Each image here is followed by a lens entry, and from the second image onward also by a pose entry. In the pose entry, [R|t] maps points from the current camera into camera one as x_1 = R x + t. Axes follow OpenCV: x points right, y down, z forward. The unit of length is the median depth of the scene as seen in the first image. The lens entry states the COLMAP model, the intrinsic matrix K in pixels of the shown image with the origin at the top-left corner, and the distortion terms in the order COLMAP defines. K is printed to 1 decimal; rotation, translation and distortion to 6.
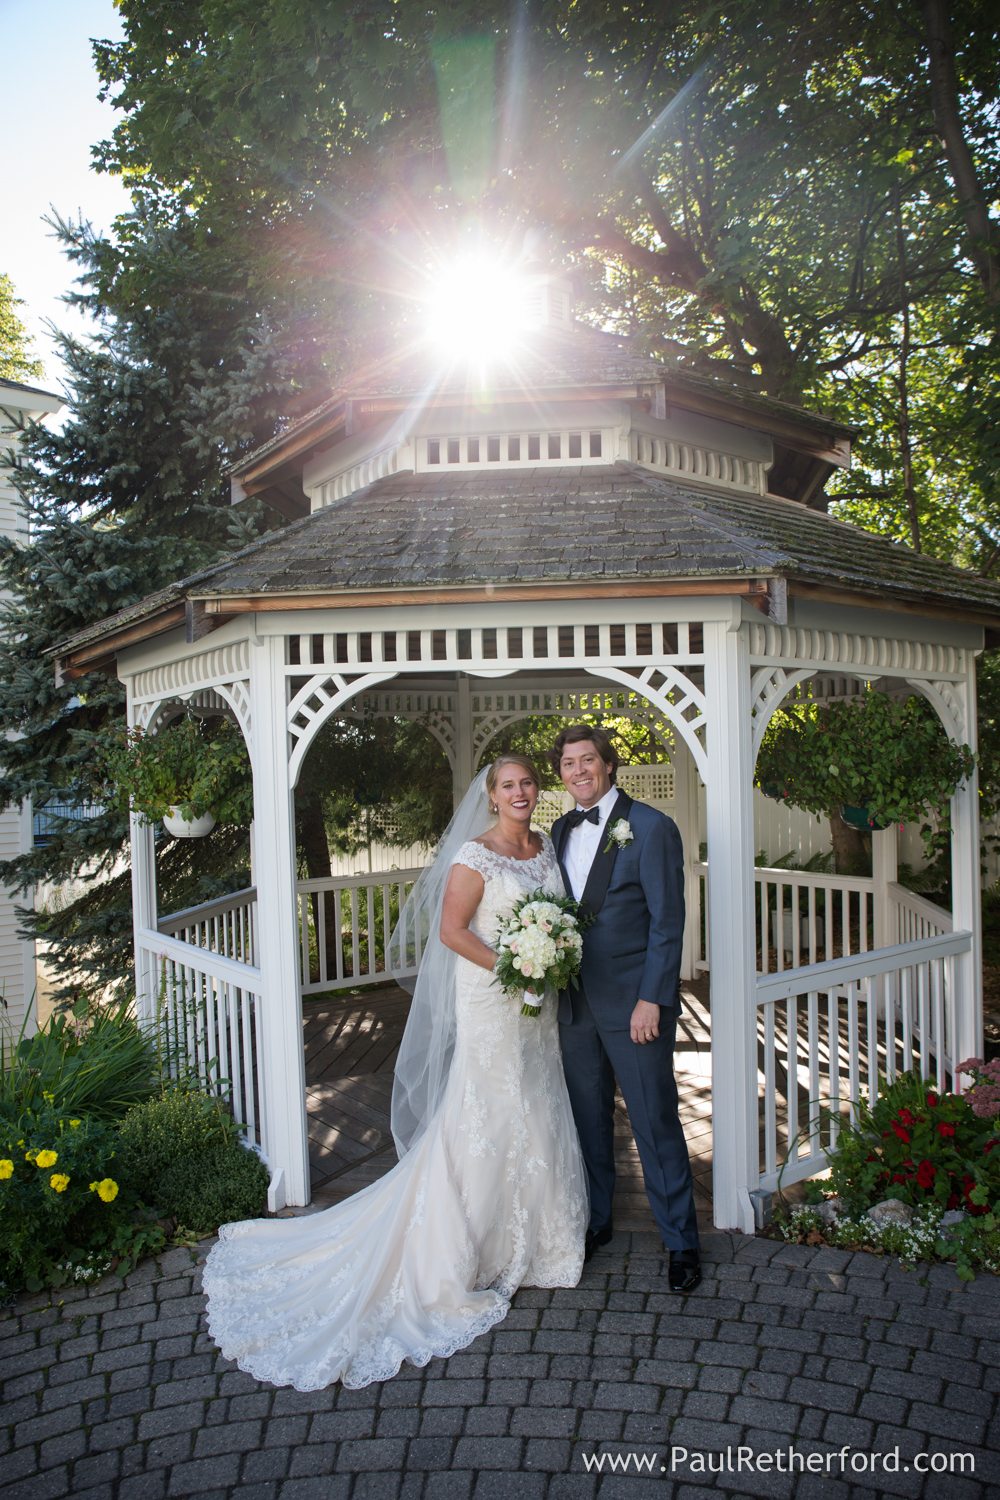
lens RADIAL K [[1123.2, 0, 500.0], [0, 1123.2, 750.0], [0, 0, 1]] dist [-0.084478, 0.109338]
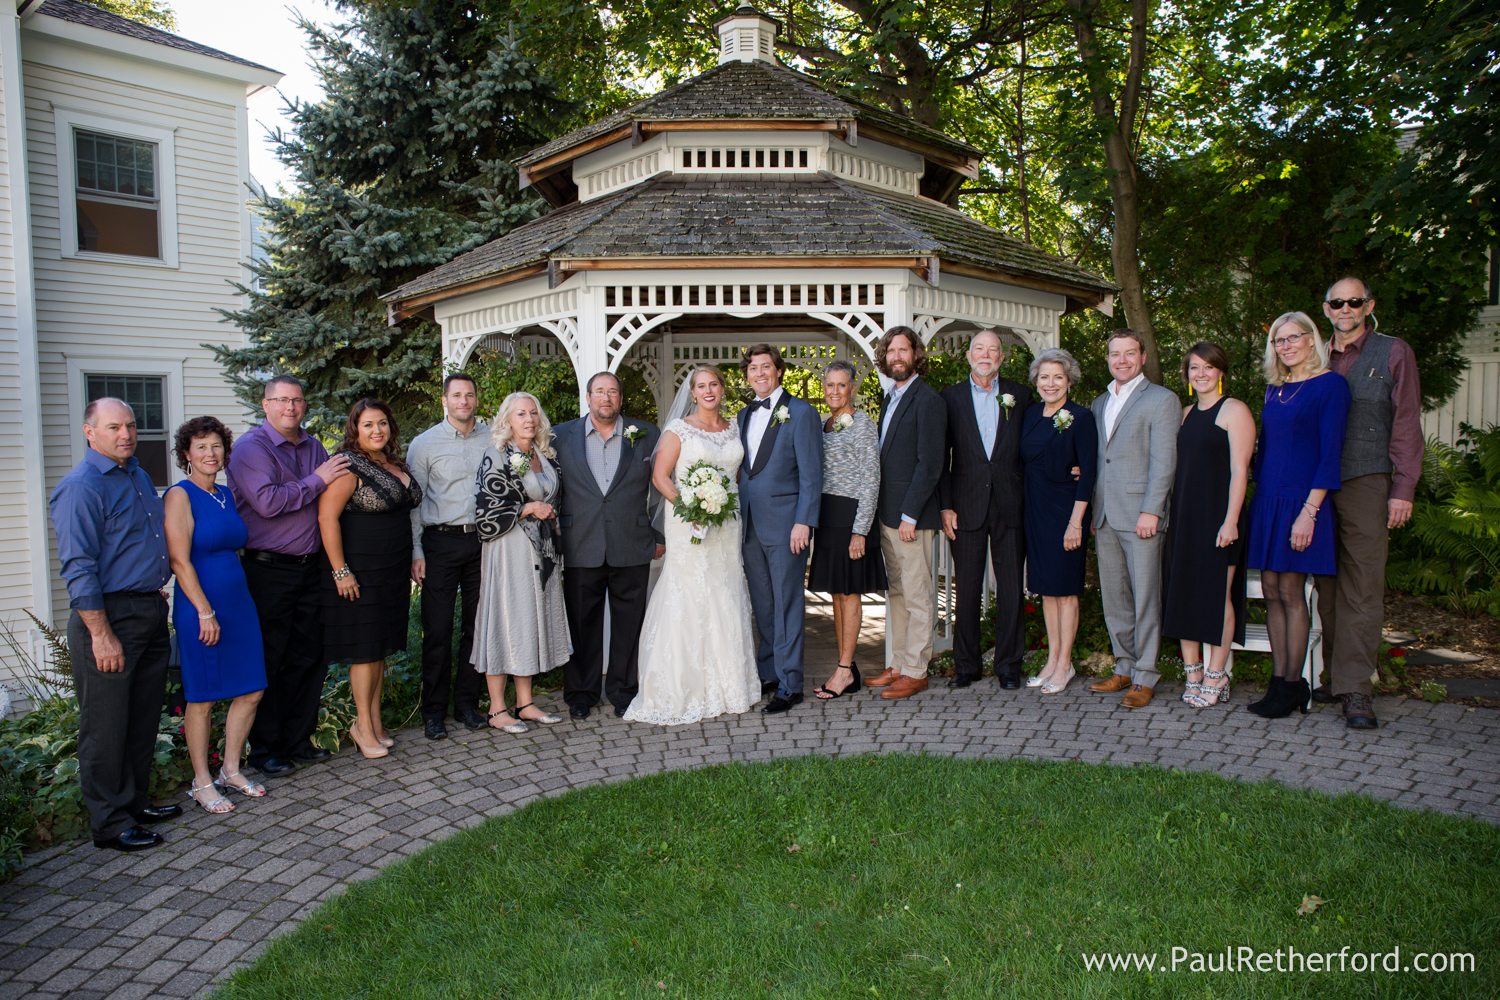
lens RADIAL K [[1141.7, 0, 769.1], [0, 1141.7, 502.6], [0, 0, 1]] dist [-0.067488, 0.046809]
pose [[0.991325, 0.001900, 0.131421, -0.169272], [-0.010465, 0.997862, 0.064511, 0.080598], [-0.131017, -0.065327, 0.989225, -0.516366]]
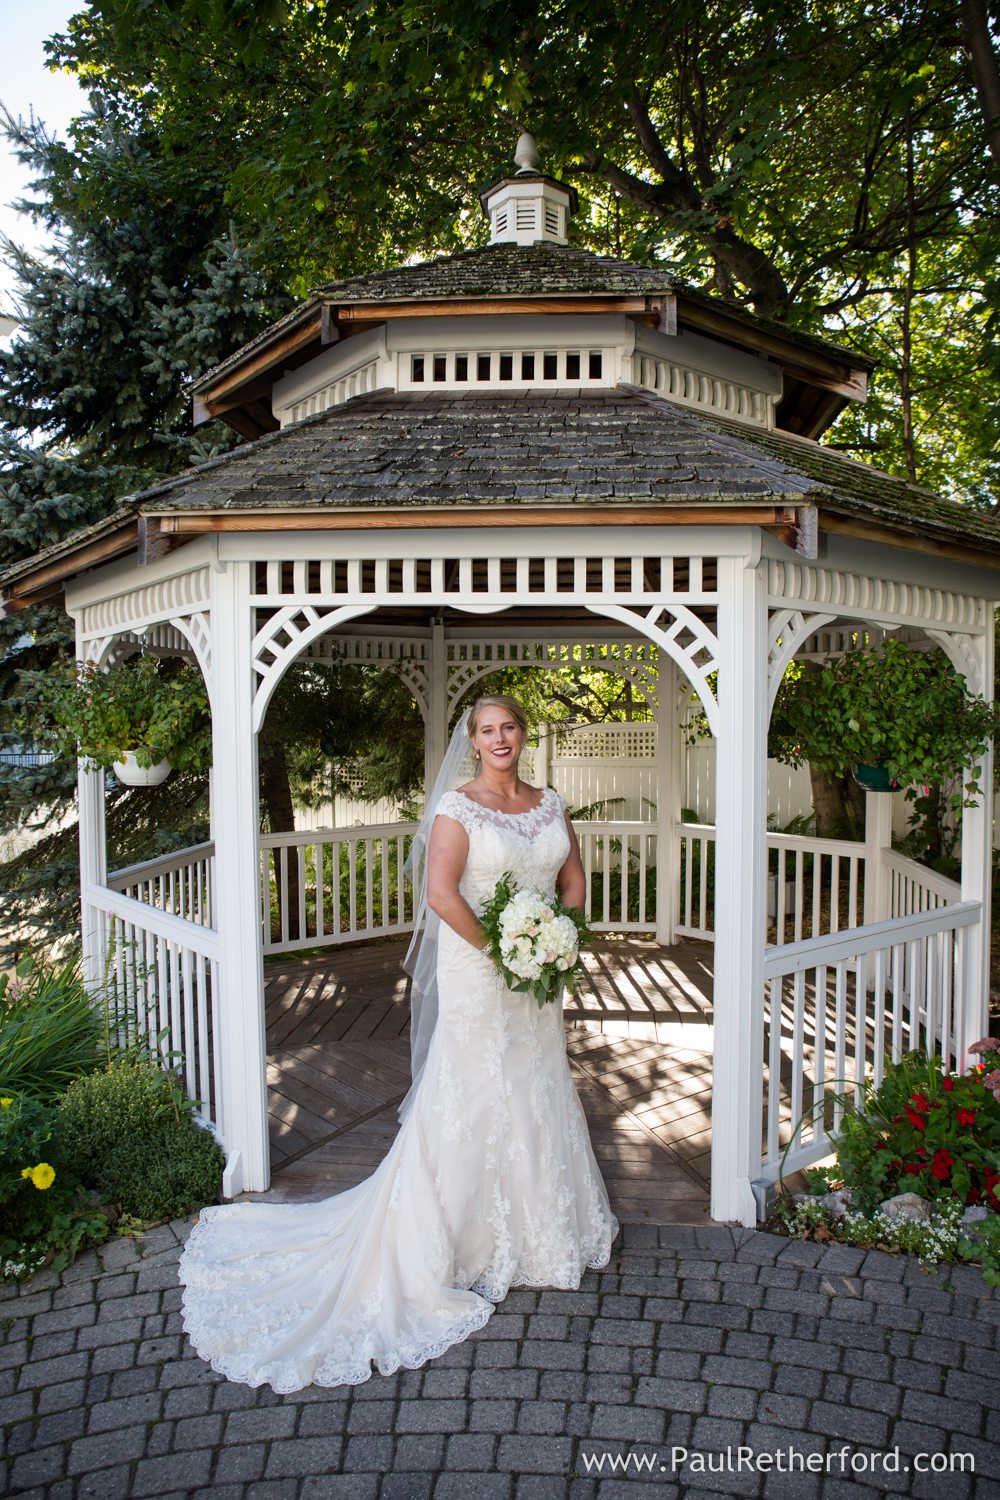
lens RADIAL K [[1123.2, 0, 500.0], [0, 1123.2, 750.0], [0, 0, 1]] dist [-0.084478, 0.109338]
pose [[0.999238, 0.020373, 0.033303, -0.019098], [-0.021598, 0.999088, 0.036829, 0.010687], [-0.032522, -0.037520, 0.998767, 0.093689]]
